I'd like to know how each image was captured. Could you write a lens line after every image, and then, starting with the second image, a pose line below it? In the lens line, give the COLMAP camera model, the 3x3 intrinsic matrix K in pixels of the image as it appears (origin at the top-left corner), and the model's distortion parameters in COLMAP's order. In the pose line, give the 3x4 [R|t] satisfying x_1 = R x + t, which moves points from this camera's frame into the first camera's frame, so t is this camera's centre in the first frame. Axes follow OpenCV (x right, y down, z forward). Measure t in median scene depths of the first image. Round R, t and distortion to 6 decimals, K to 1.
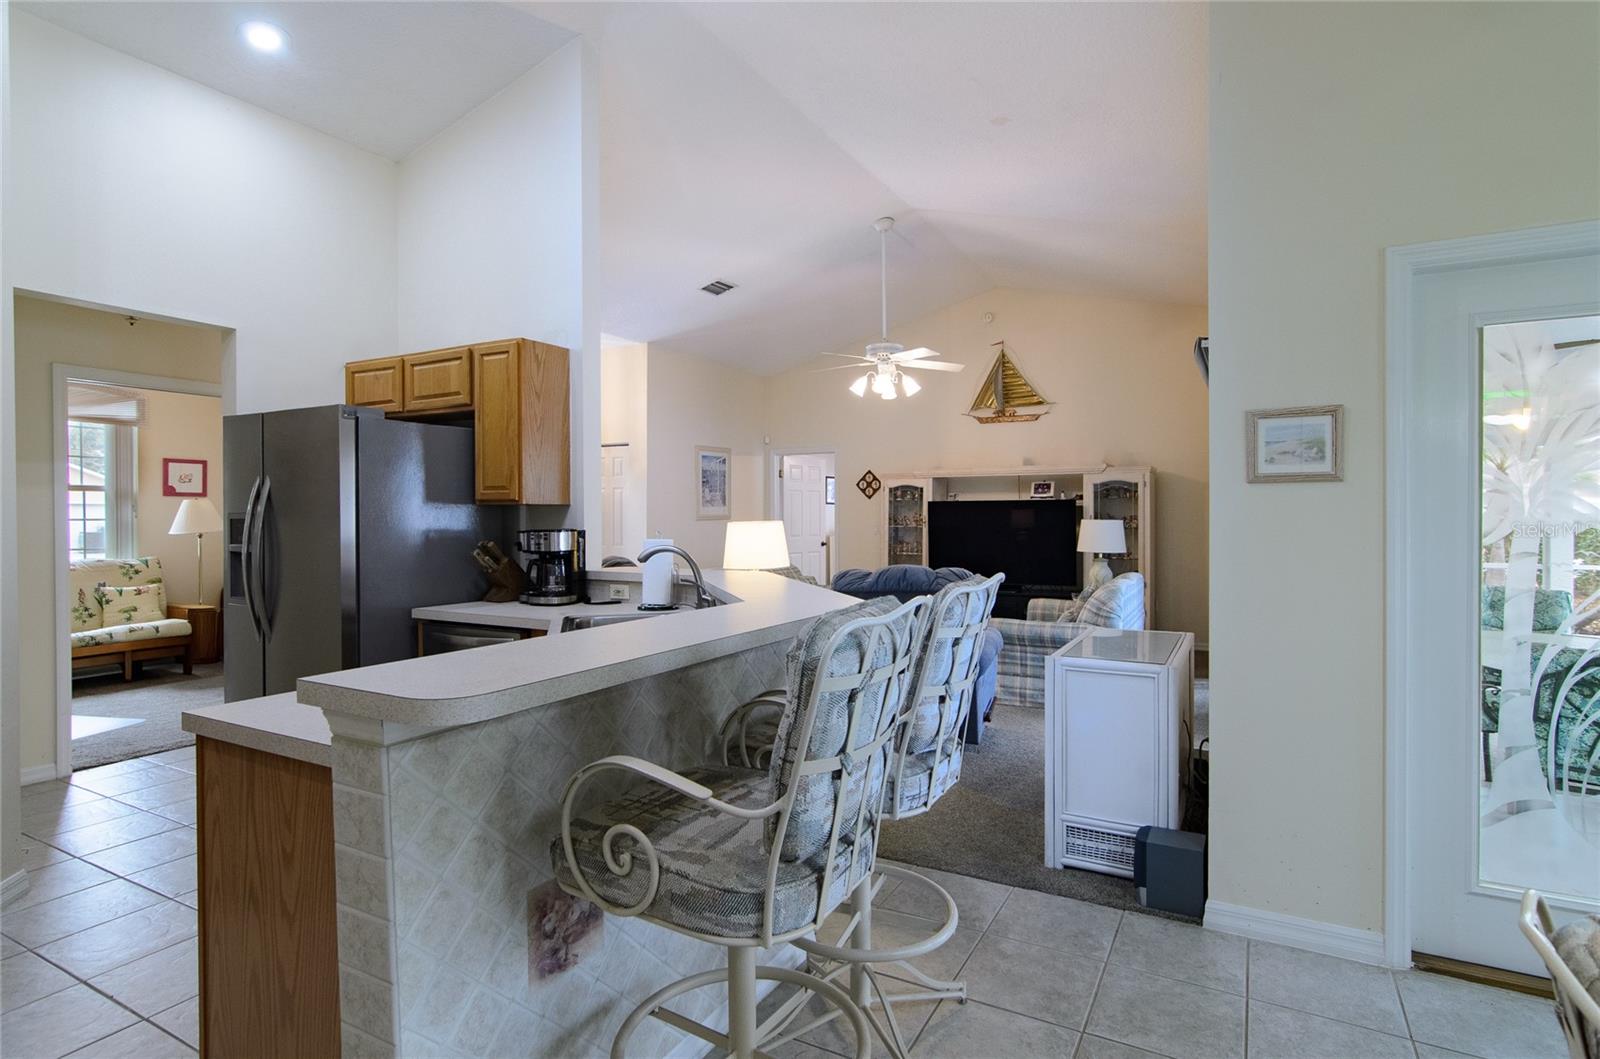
lens RADIAL K [[835.5, 0, 797.0], [0, 835.5, 509.8], [0, 0, 1]] dist [0.029897, 0.000134]
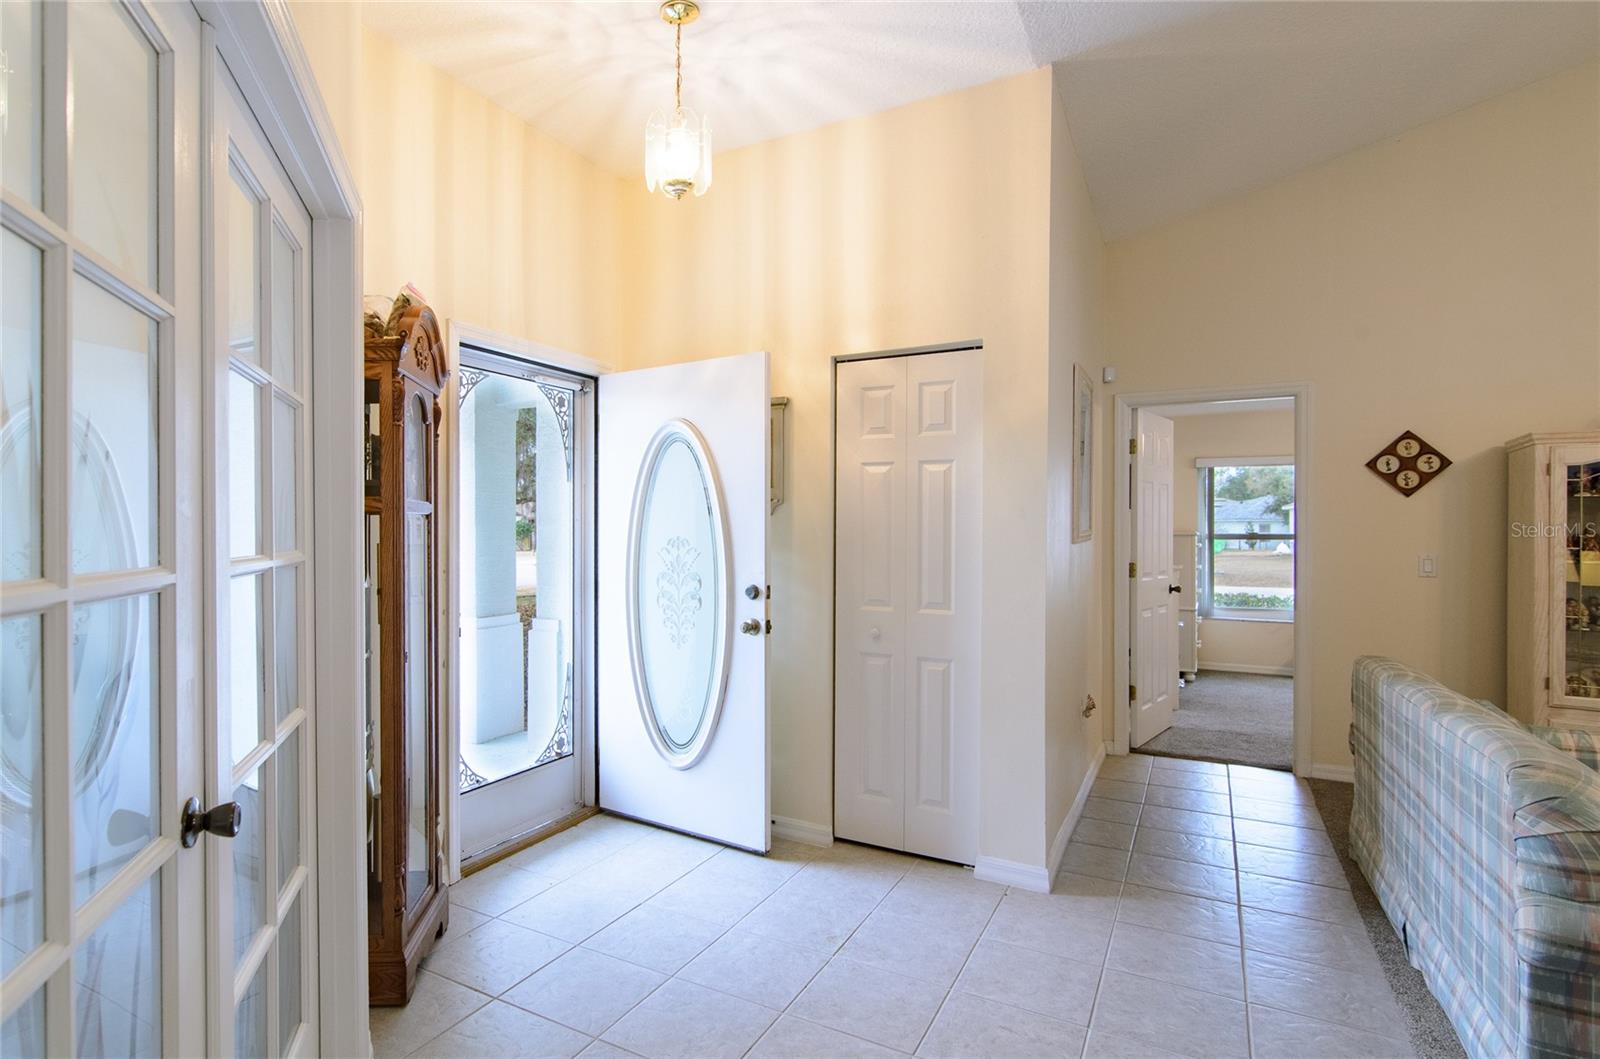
lens RADIAL K [[832.8, 0, 706.9], [0, 832.8, 530.8], [0, 0, 1]] dist [0.001509, 0.000957]
pose [[0.999353, 0.006829, -0.035308, -0.300642], [-0.006728, 0.999973, 0.002967, 0.007179], [0.035328, -0.002728, 0.999372, 0.615996]]
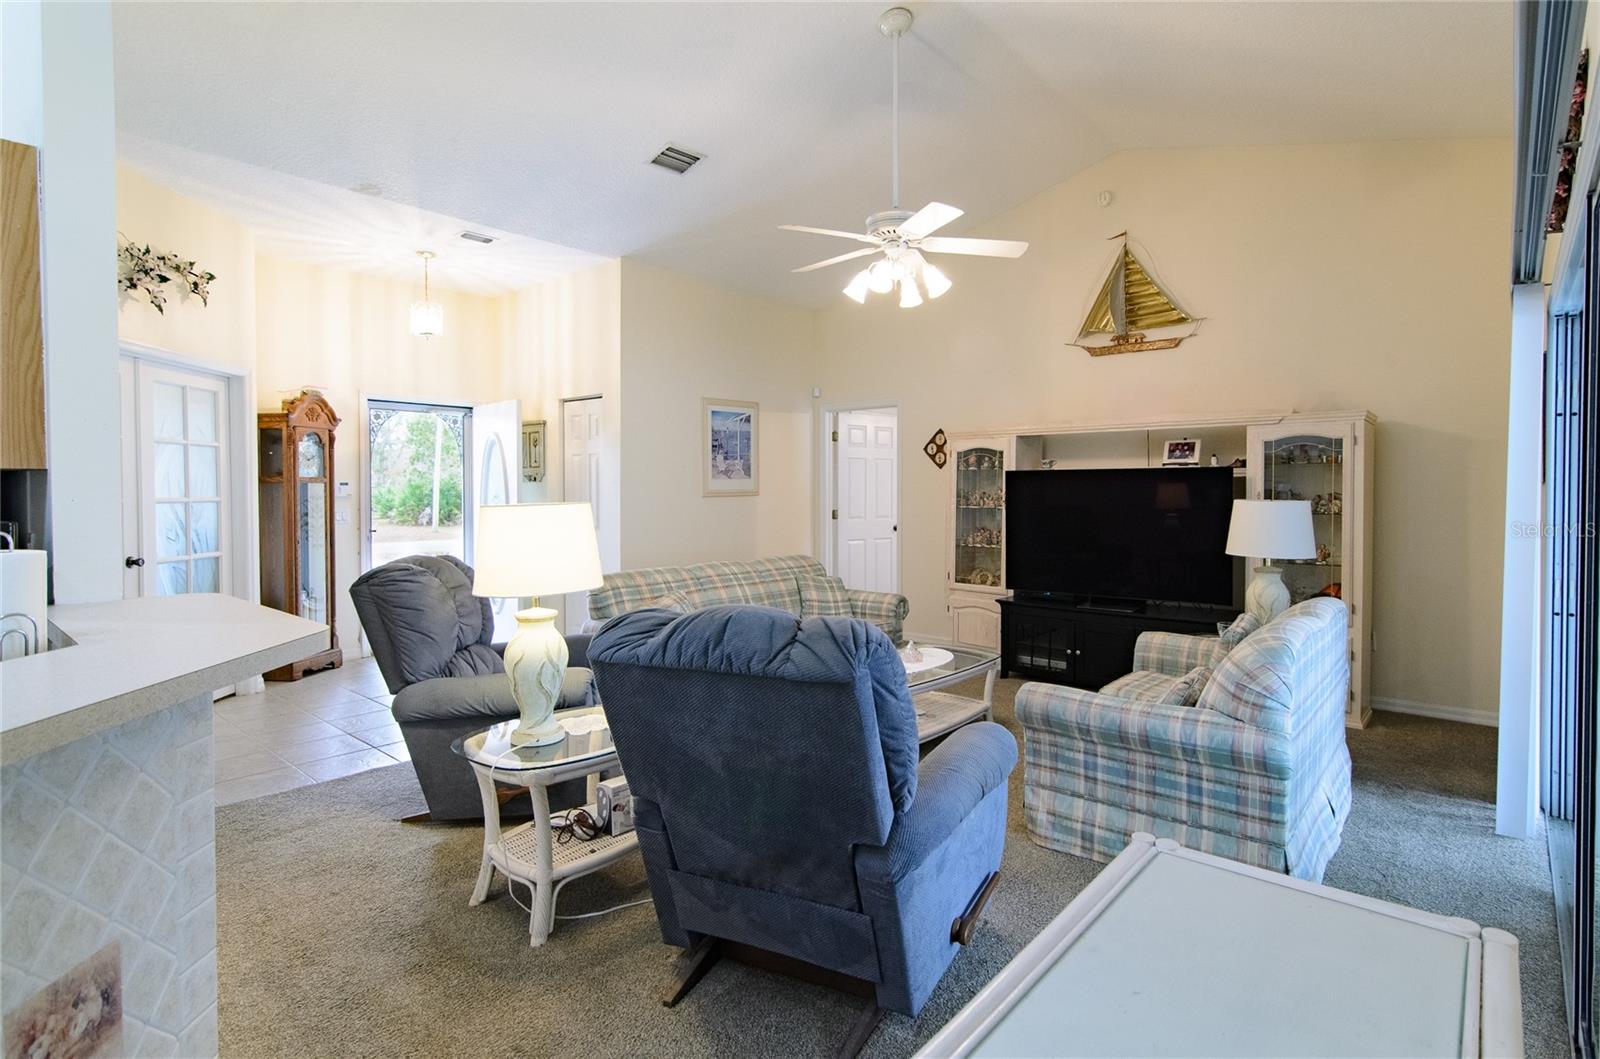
lens RADIAL K [[809.3, 0, 834.0], [0, 809.3, 499.6], [0, 0, 1]] dist [0.012026, -0.000012]
pose [[0.982983, 0.004827, -0.183633, 0.141098], [-0.001214, 0.999804, 0.019781, 0.000452], [0.183692, -0.019221, 0.982796, 0.326591]]
